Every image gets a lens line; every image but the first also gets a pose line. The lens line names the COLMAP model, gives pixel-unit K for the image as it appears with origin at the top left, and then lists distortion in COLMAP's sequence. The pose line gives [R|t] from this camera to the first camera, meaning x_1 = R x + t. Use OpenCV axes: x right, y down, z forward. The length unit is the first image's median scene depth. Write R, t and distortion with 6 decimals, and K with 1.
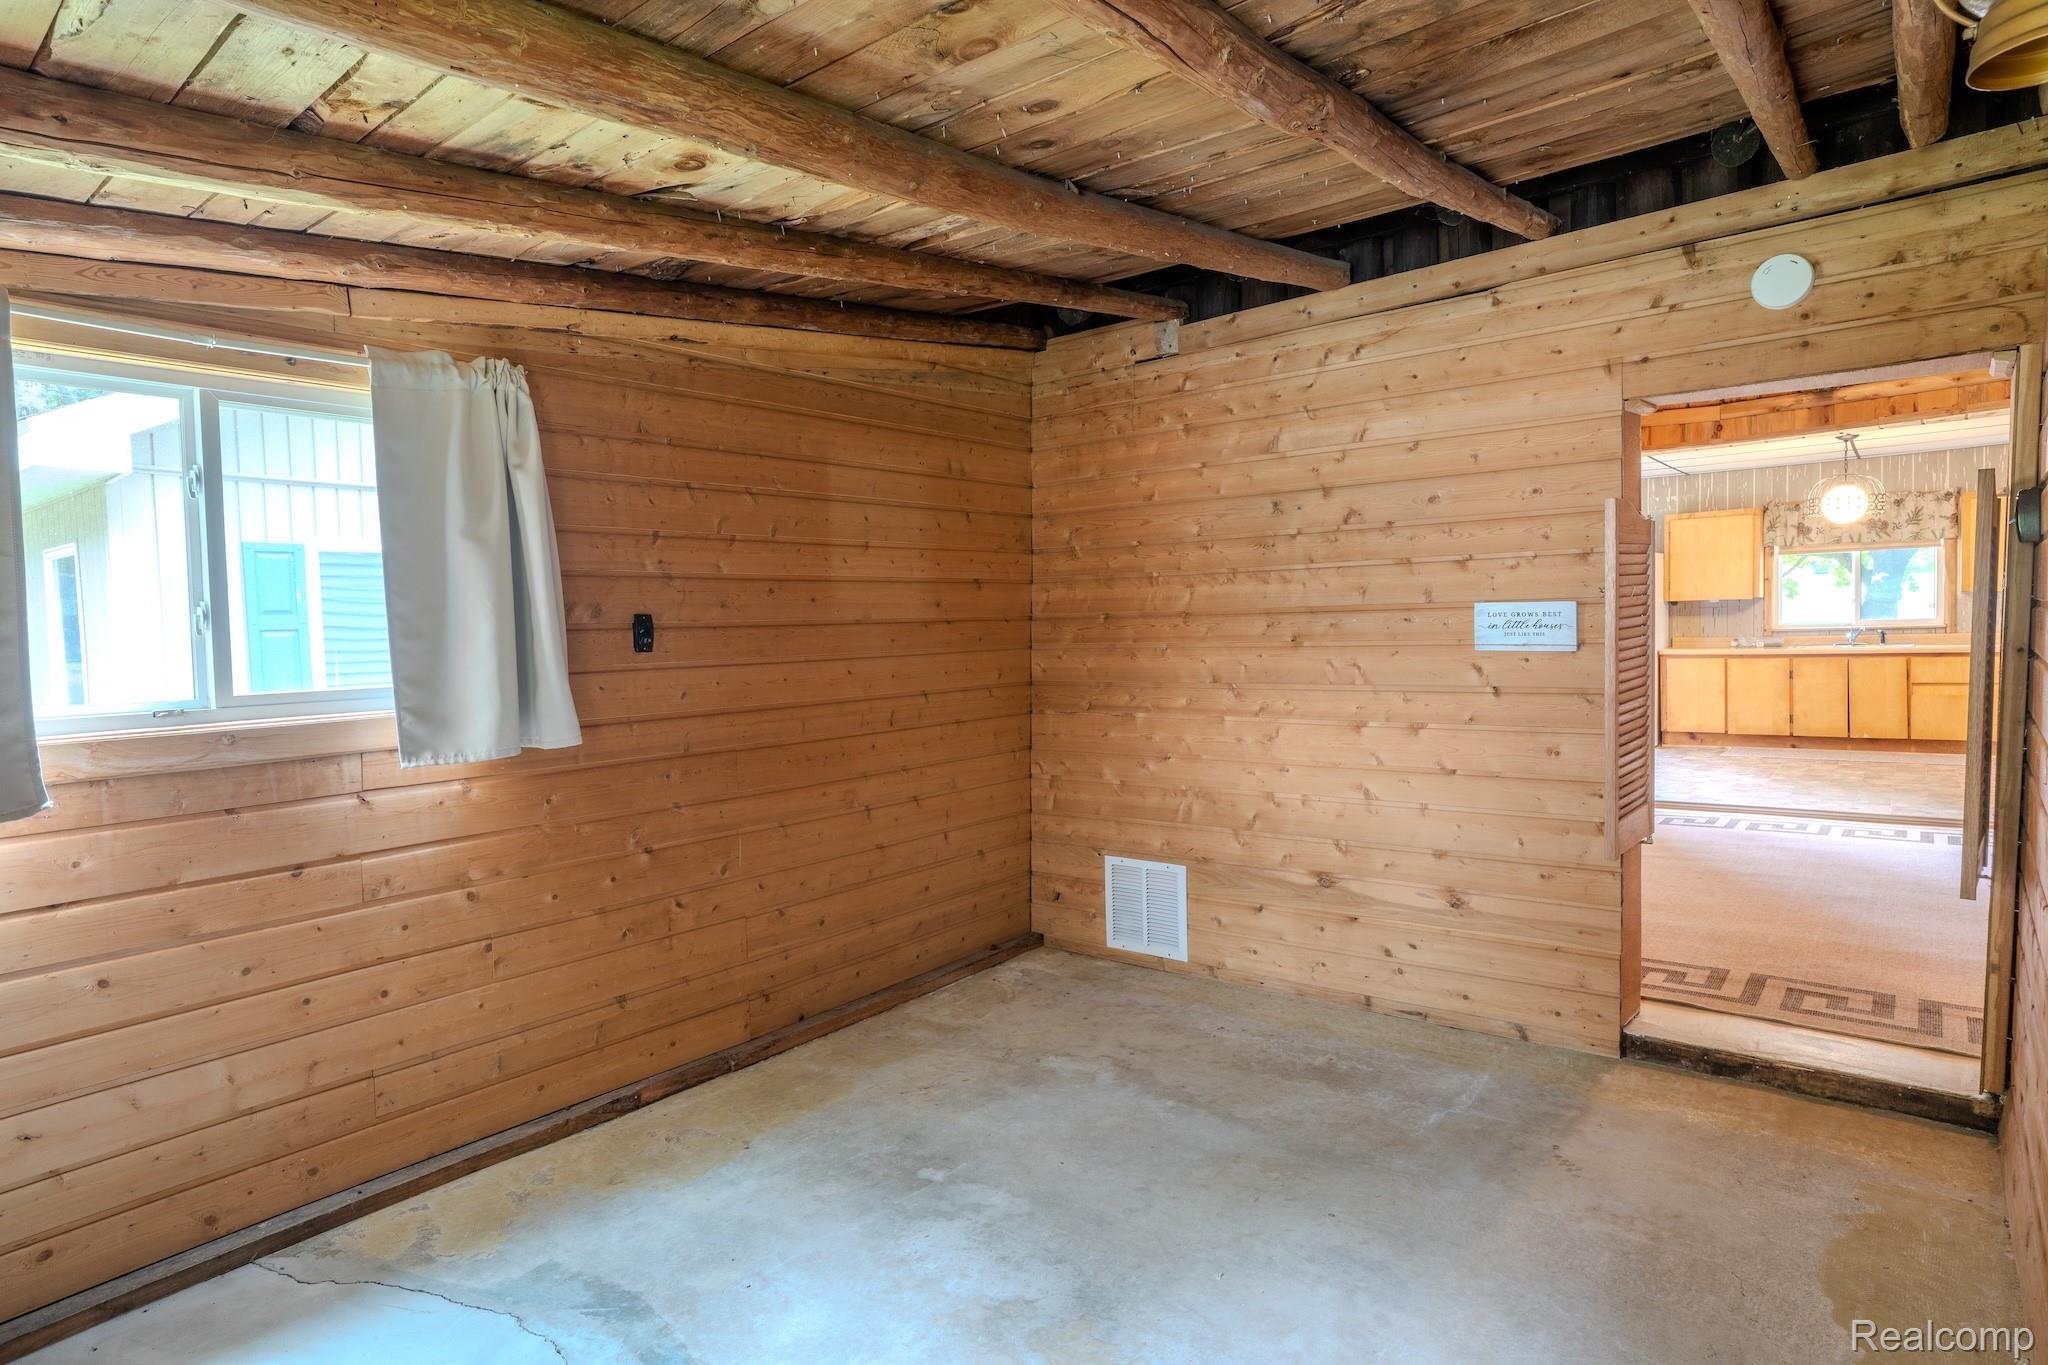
lens RADIAL K [[1114.6, 0, 1026.9], [0, 1114.6, 682.7], [0, 0, 1]] dist [-0.050753, 0.034824]
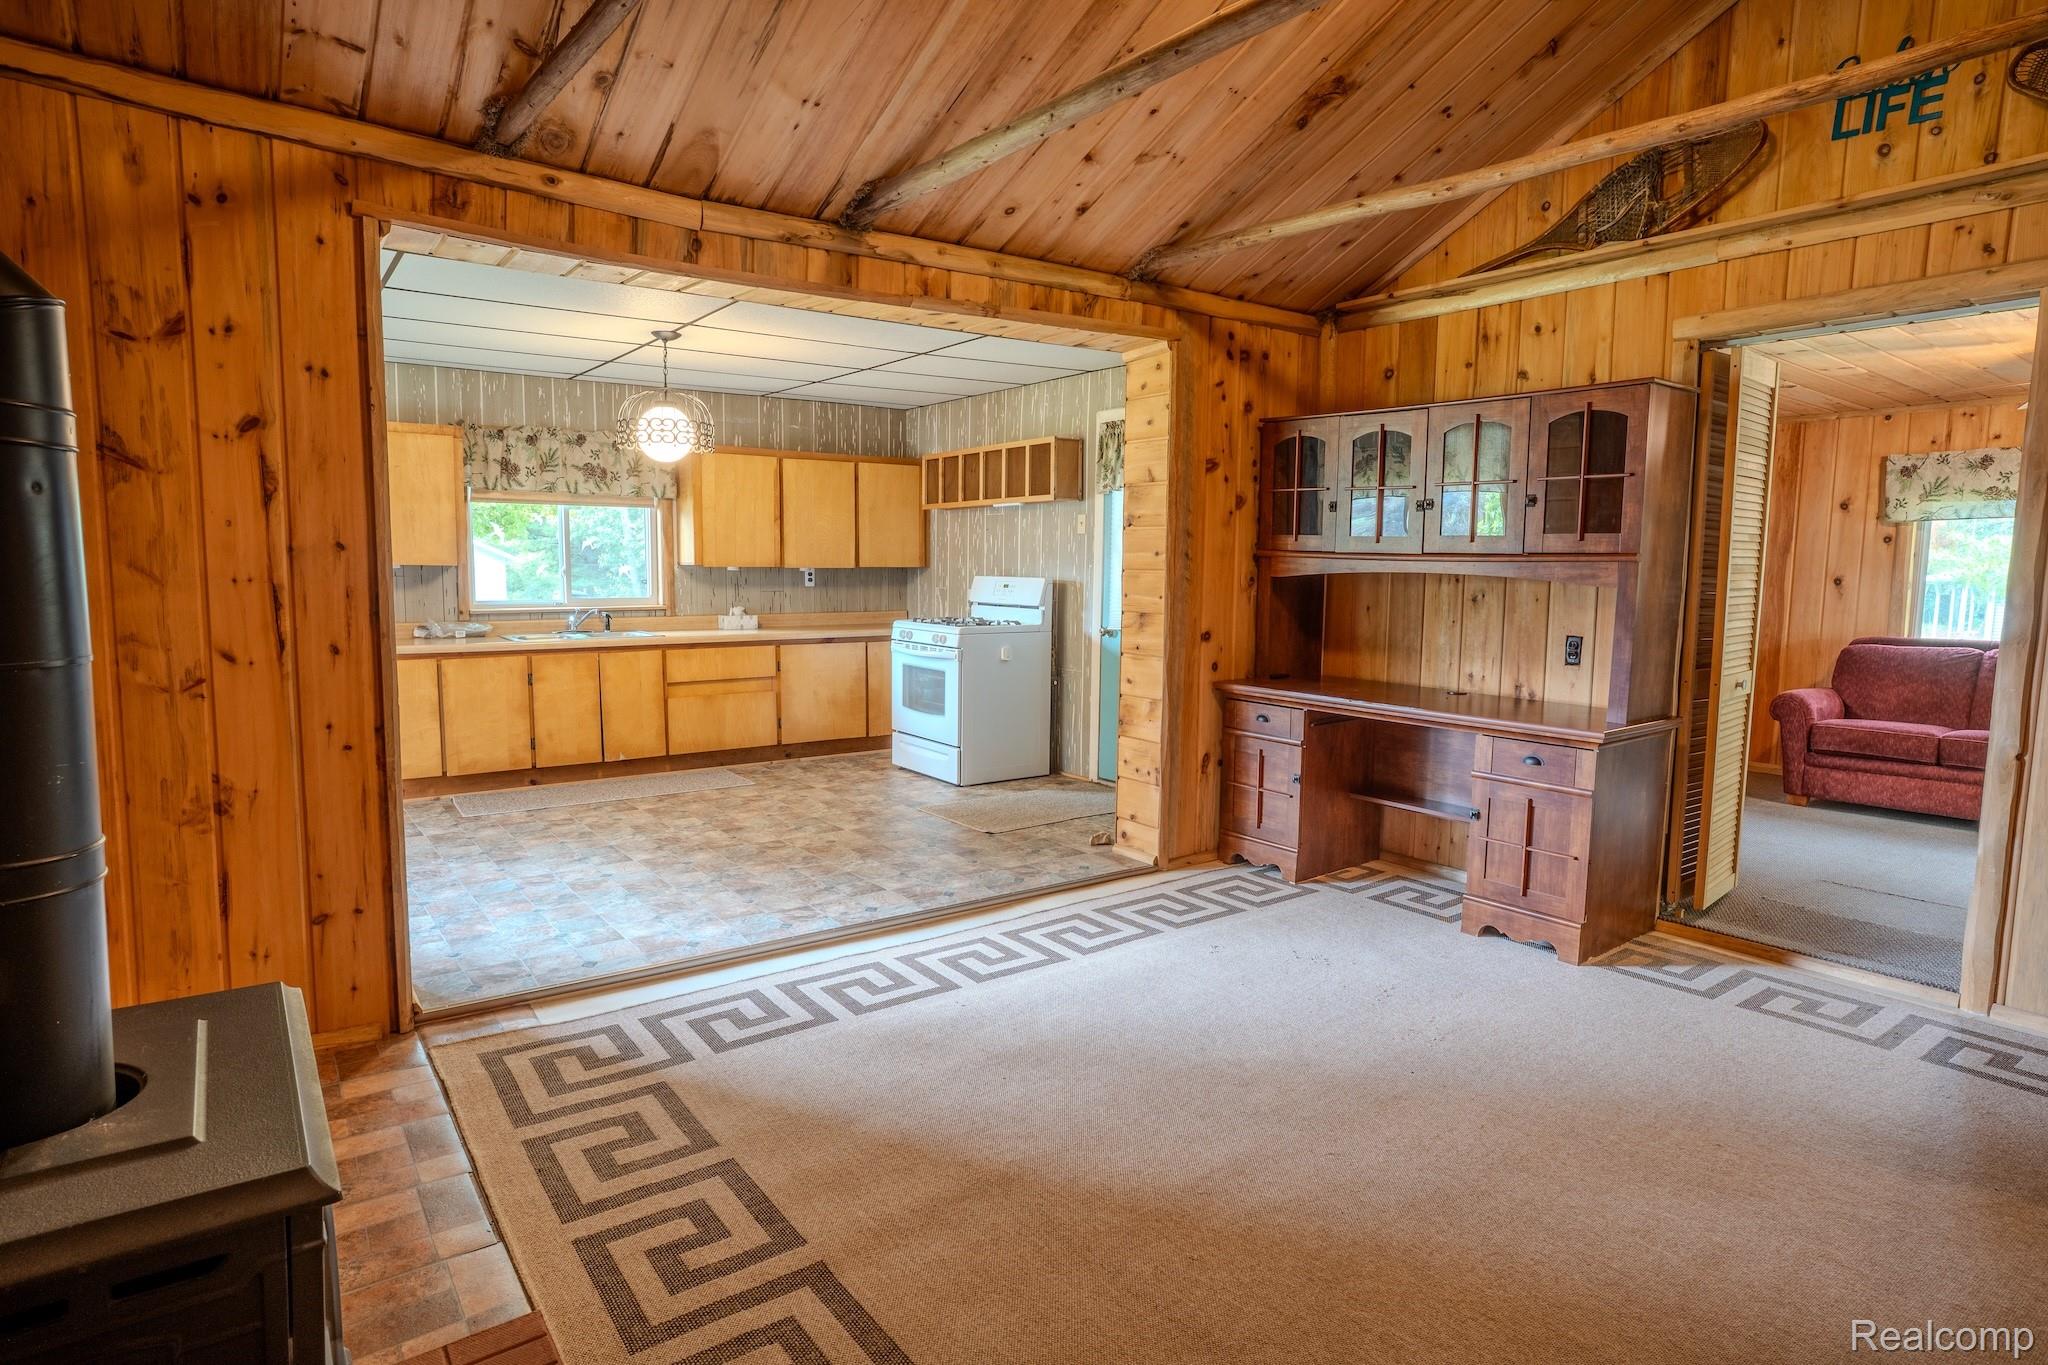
lens RADIAL K [[1114.6, 0, 1019.8], [0, 1114.6, 680.8], [0, 0, 1]] dist [-0.050753, 0.034824]
pose [[0.248447, -0.068135, 0.966246, 0.116289], [0.029561, 0.997592, 0.062745, -0.043695], [-0.968194, 0.012975, 0.249863, 0.571361]]
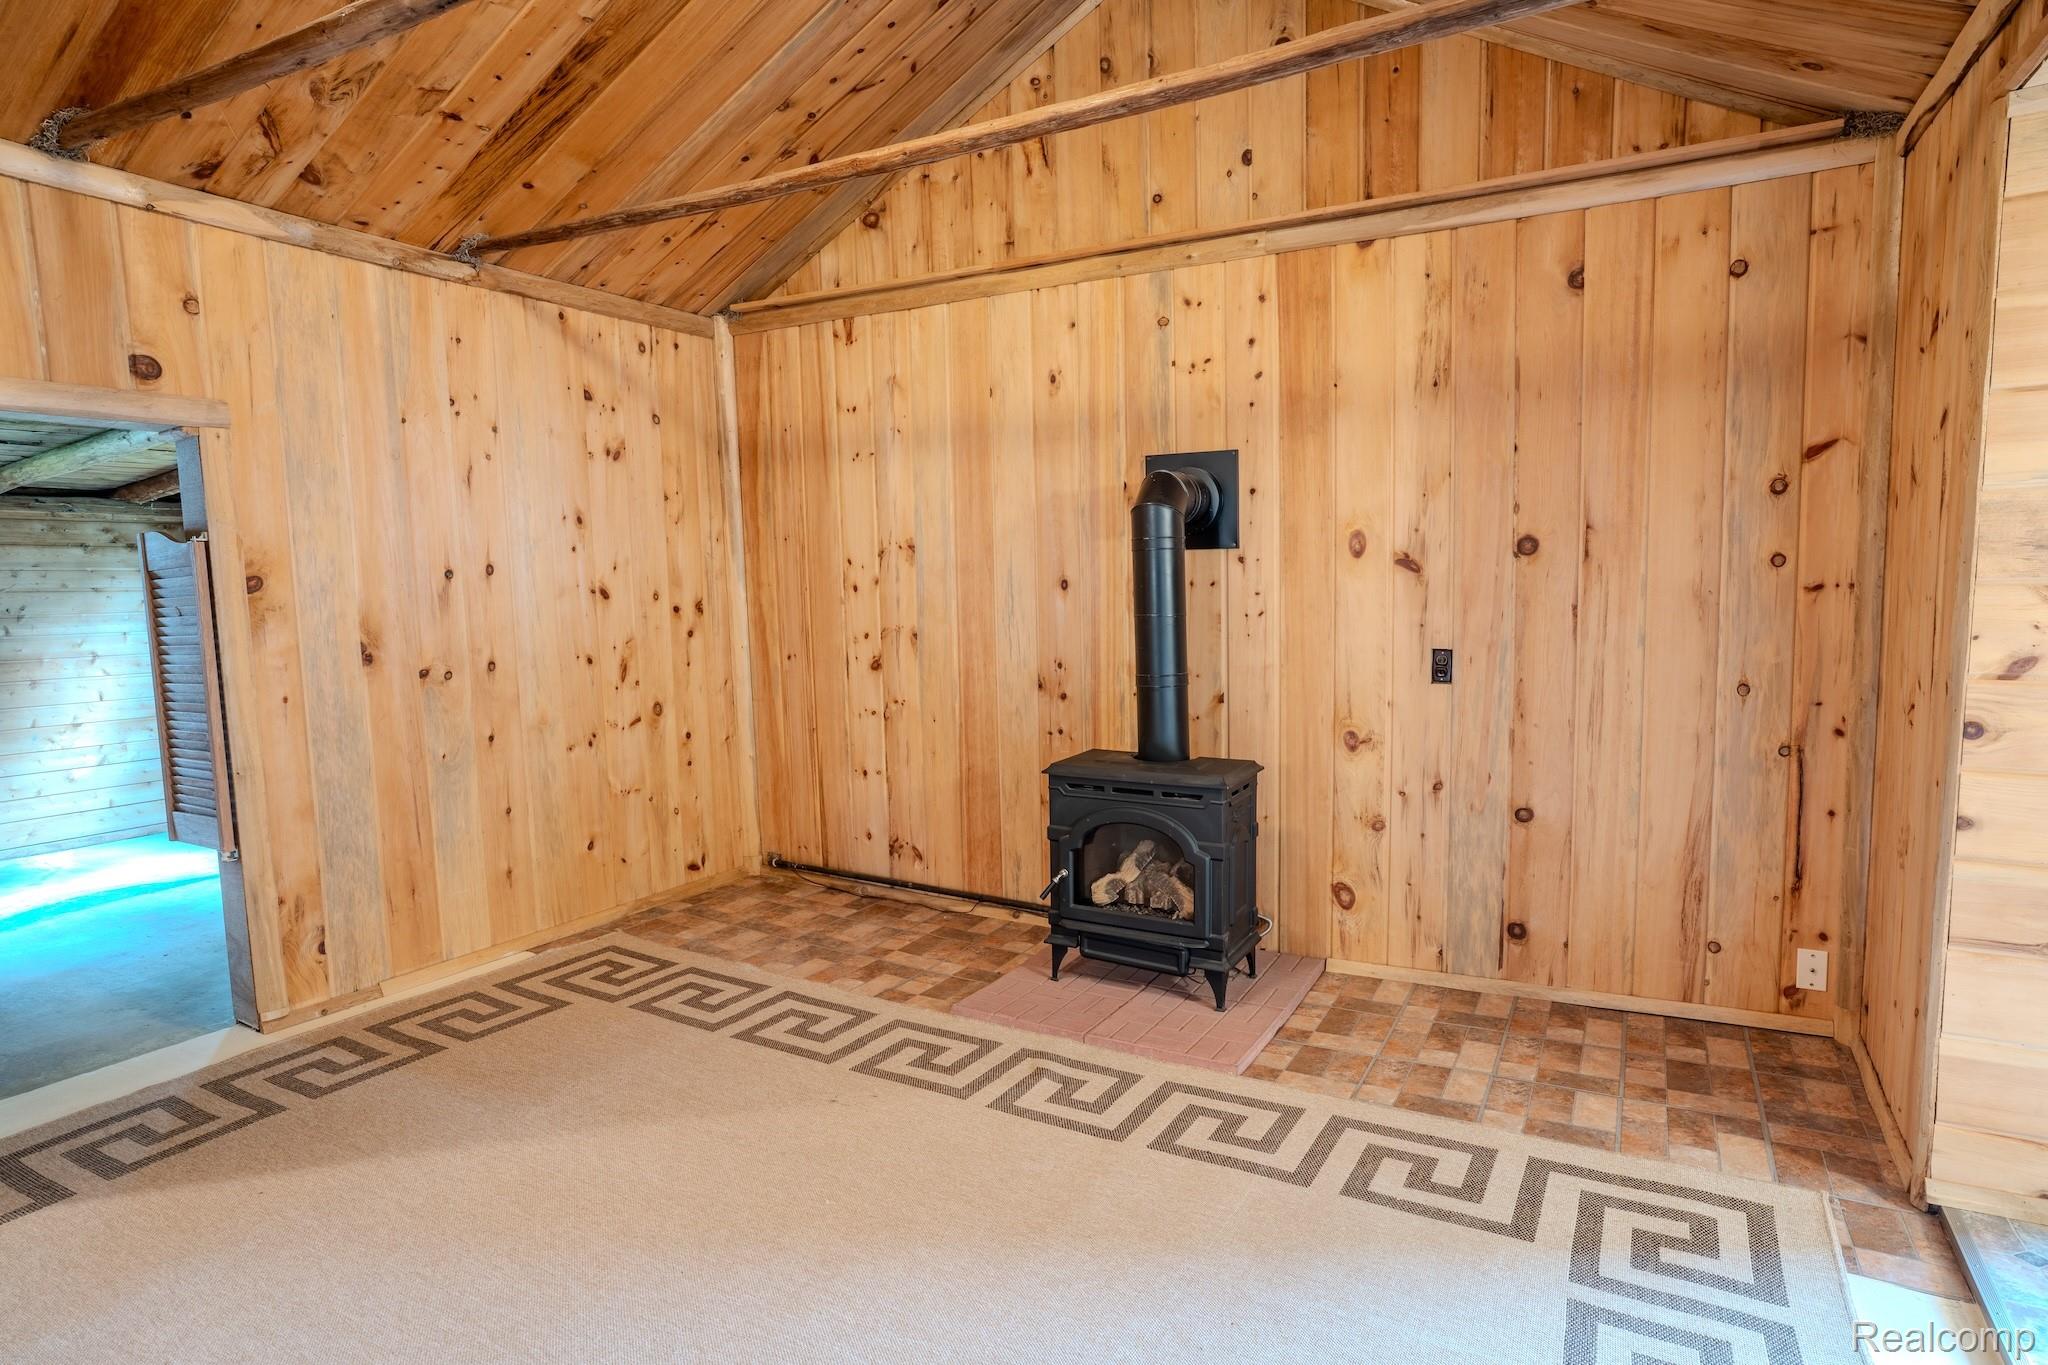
lens RADIAL K [[1114.6, 0, 1027.4], [0, 1114.6, 679.8], [0, 0, 1]] dist [-0.050753, 0.034824]
pose [[0.176299, 0.111346, -0.978019, 0.632987], [-0.037949, 0.993612, 0.106280, -0.060861], [0.983605, 0.018377, 0.179399, 0.594046]]
